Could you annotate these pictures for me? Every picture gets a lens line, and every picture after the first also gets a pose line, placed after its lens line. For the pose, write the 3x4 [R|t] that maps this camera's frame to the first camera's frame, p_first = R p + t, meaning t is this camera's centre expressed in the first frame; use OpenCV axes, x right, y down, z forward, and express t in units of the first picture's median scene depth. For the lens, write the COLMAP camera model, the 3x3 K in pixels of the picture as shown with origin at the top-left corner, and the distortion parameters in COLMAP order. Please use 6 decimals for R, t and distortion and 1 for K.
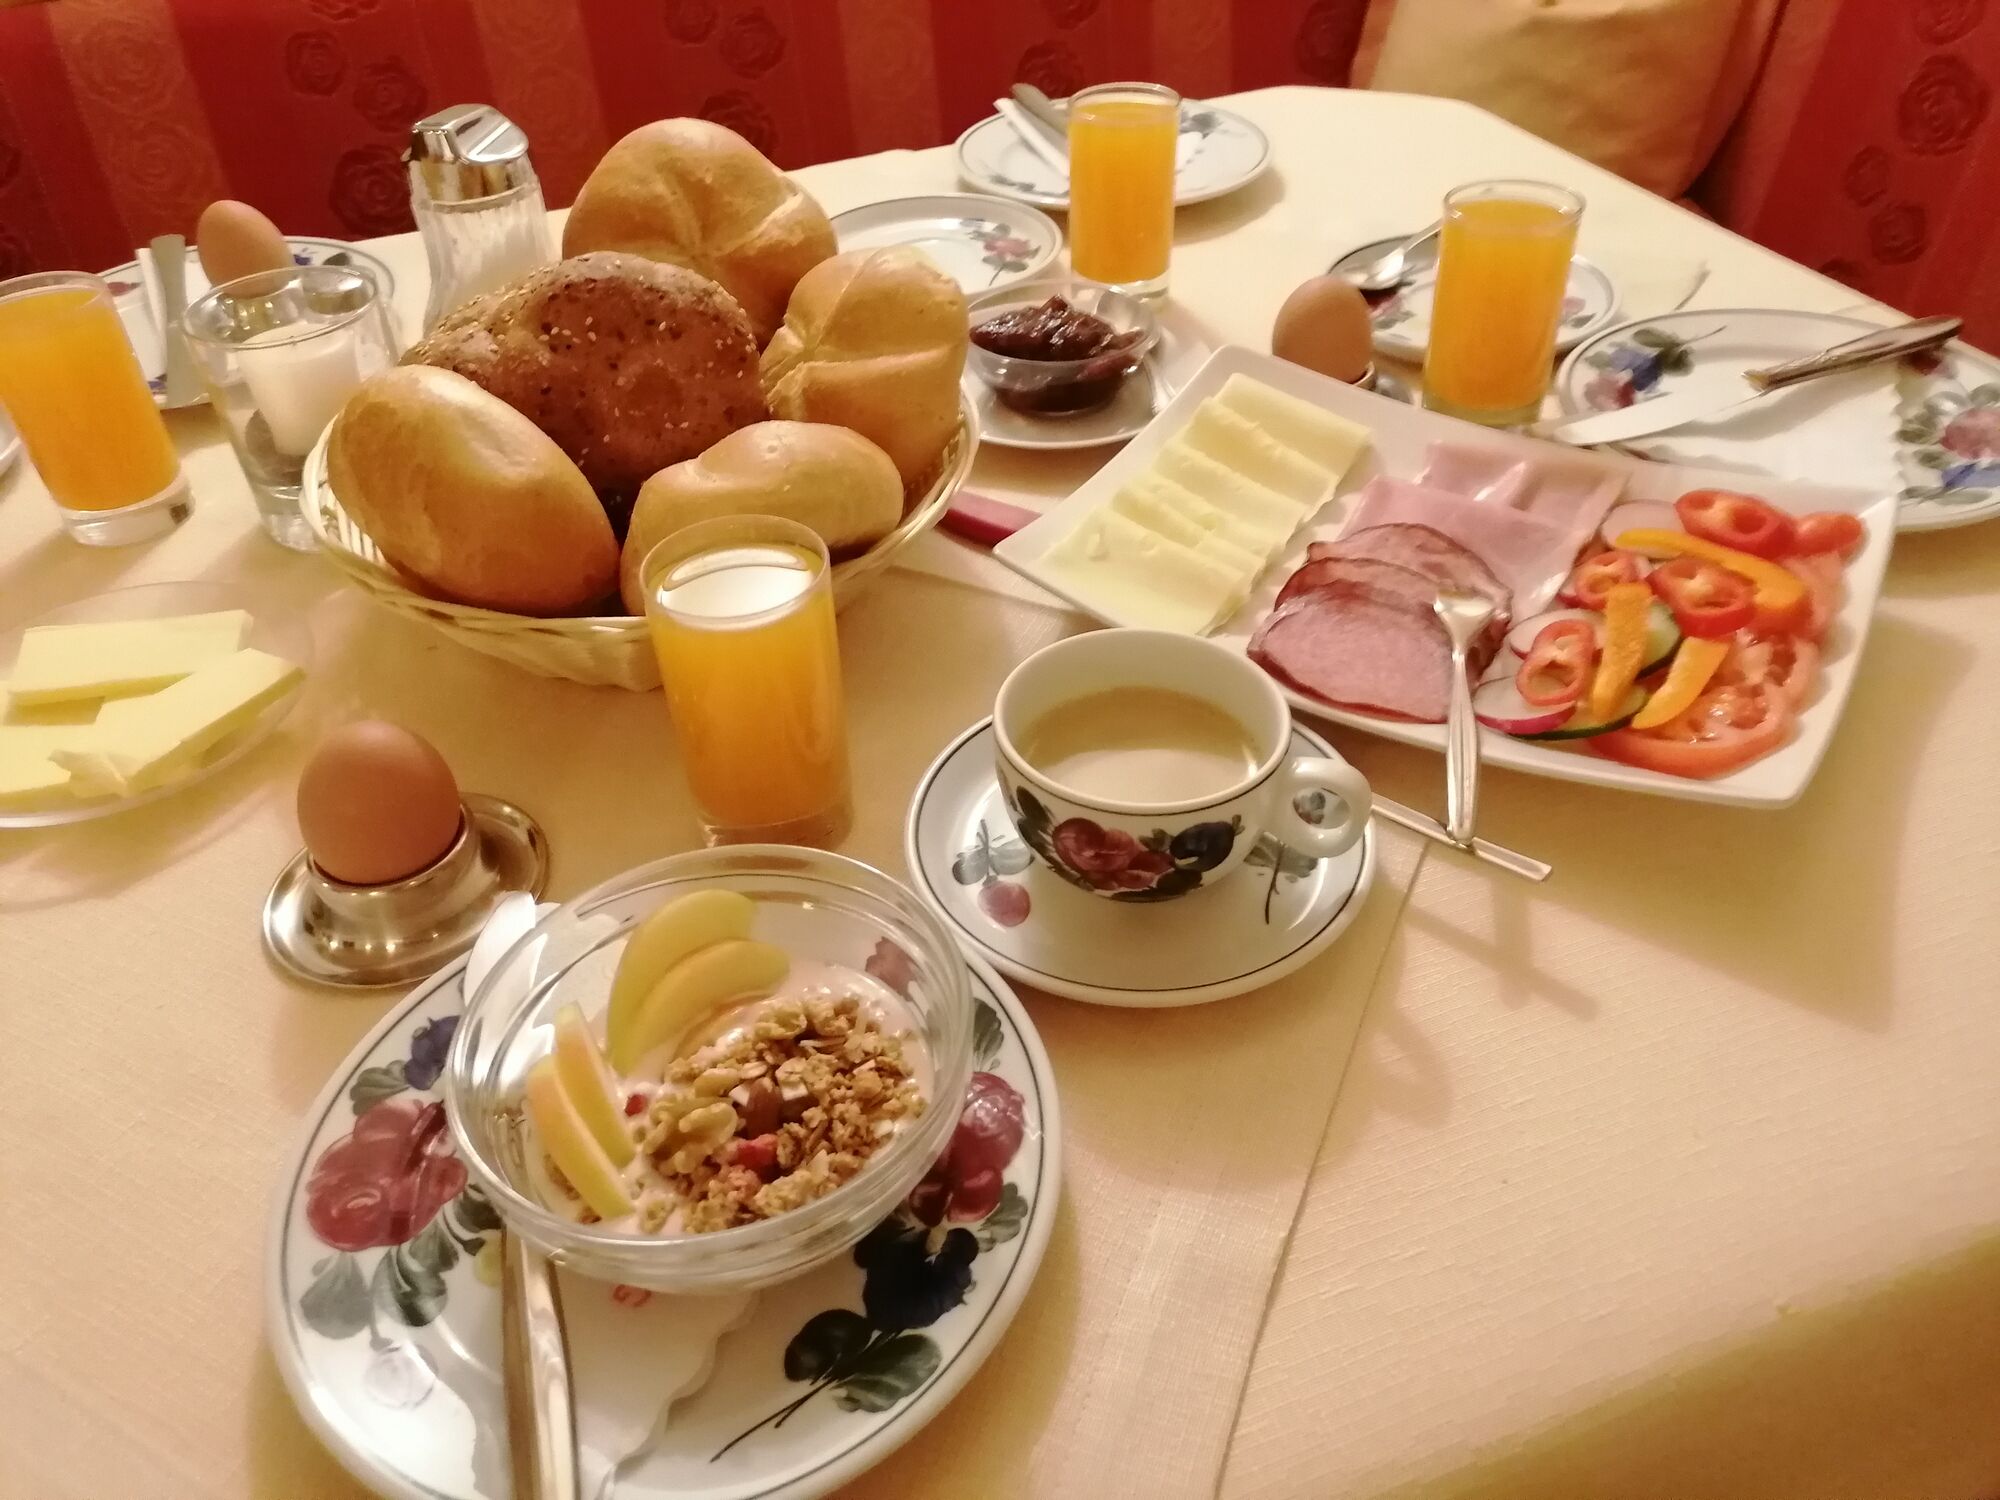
lens RADIAL K [[1561.6, 0, 1000.0], [0, 1561.6, 750.0], [0, 0, 1]] dist [0.007145, -0.008314]
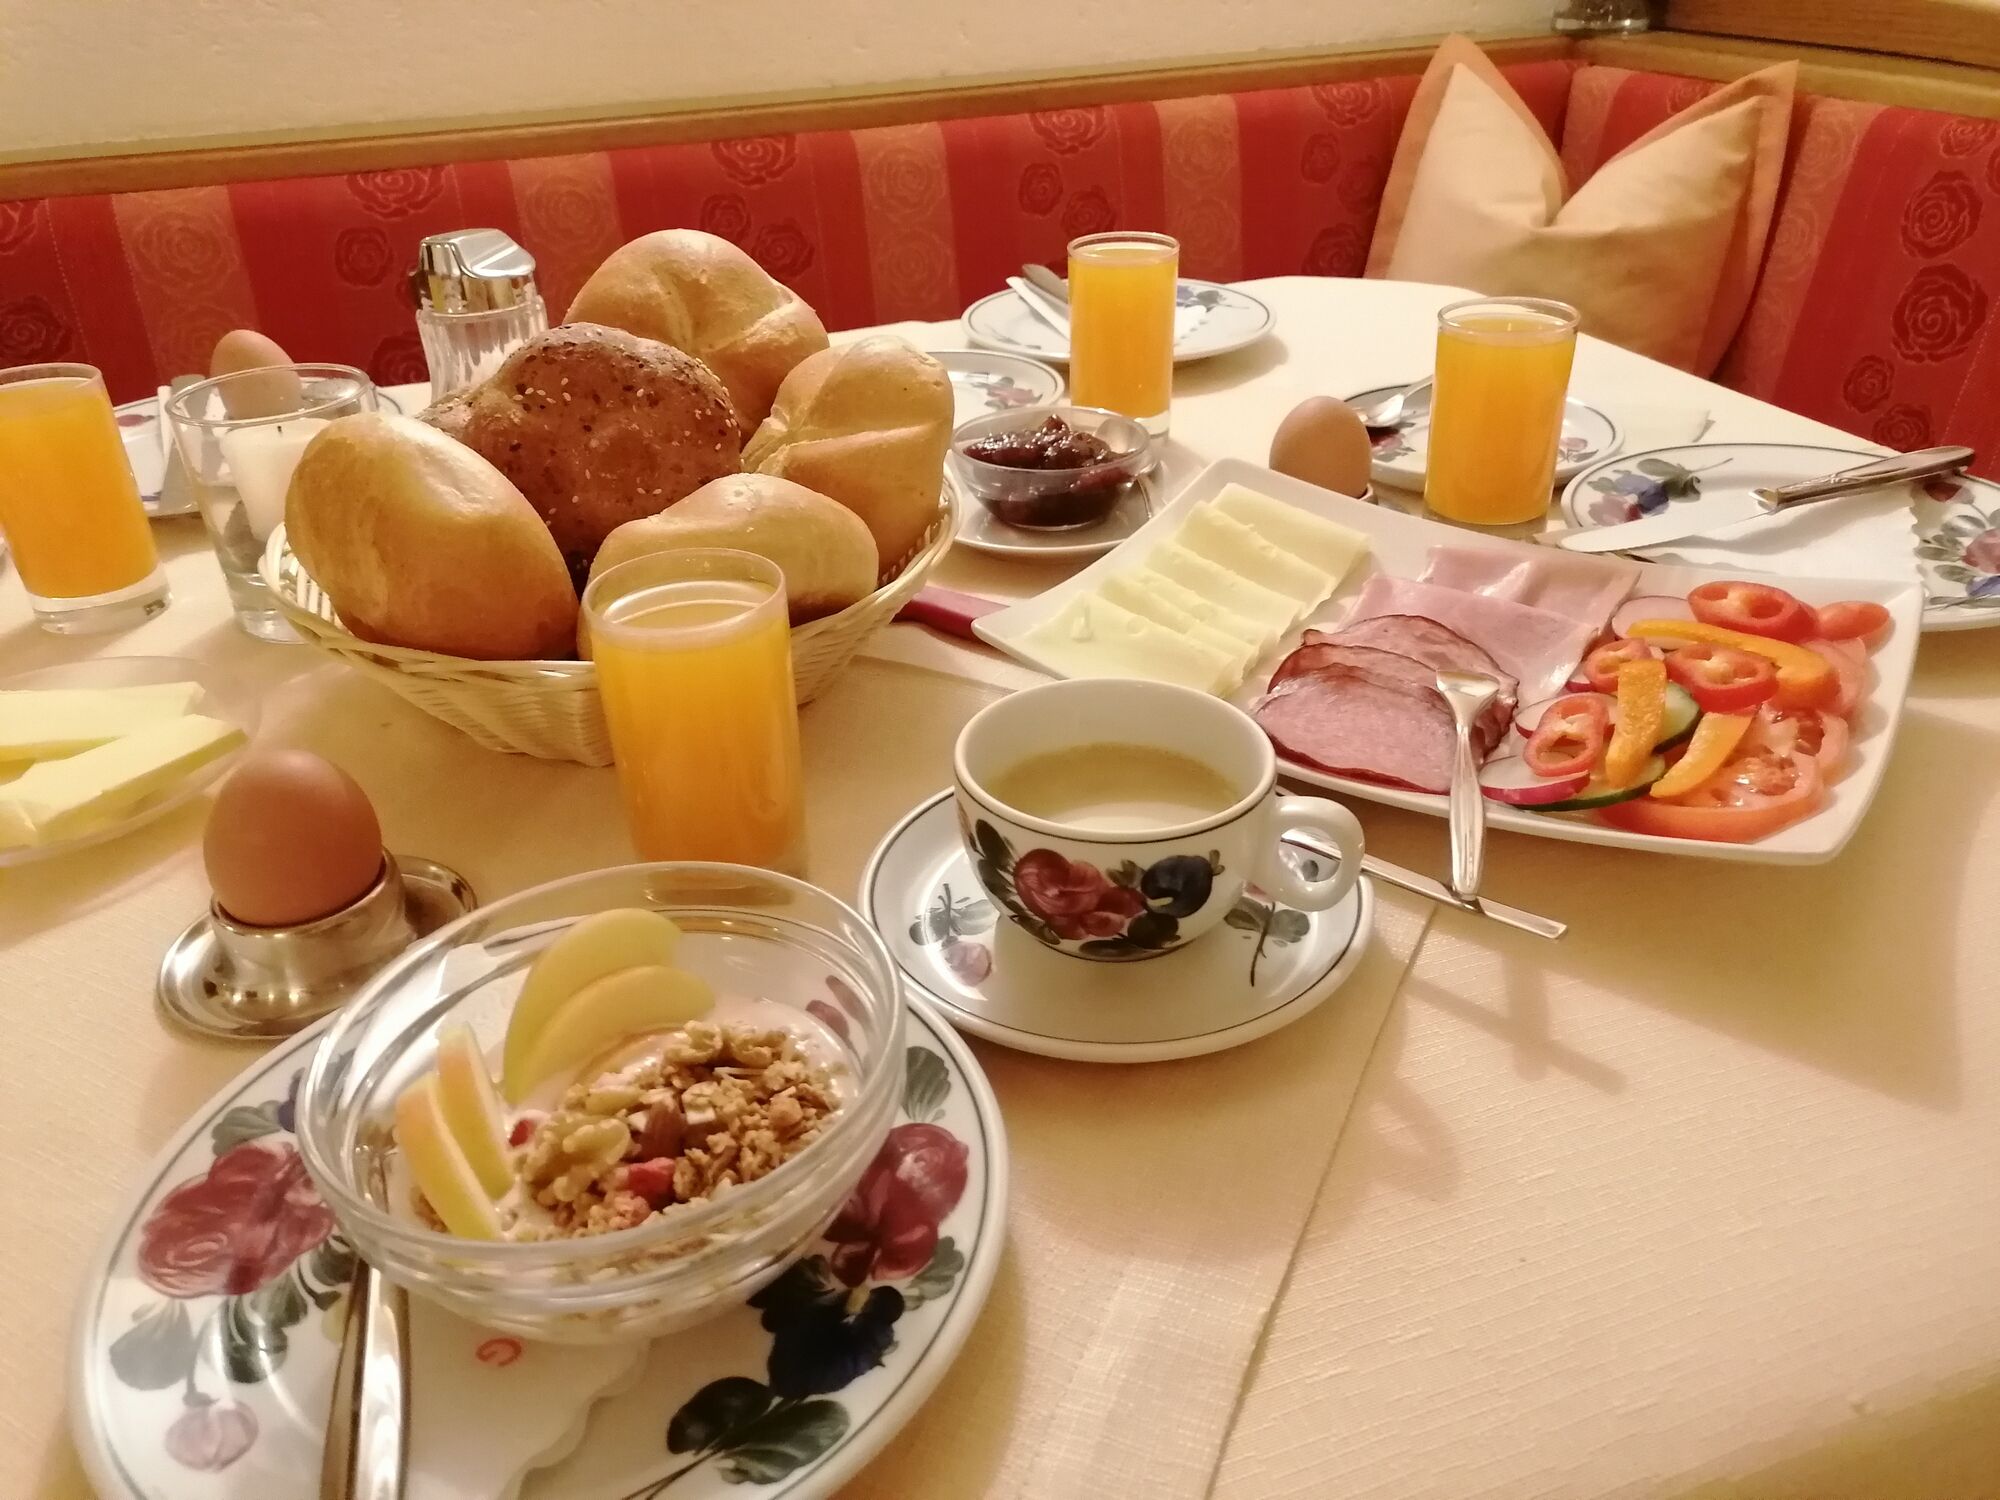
lens RADIAL K [[1551.7, 0, 1000.0], [0, 1551.7, 750.0], [0, 0, 1]] dist [0.004375, 0.002511]
pose [[0.999639, 0.017367, -0.020505, 0.038187], [-0.020495, 0.986278, -0.163818, 0.117506], [0.017378, 0.164179, 0.986278, 0.083483]]
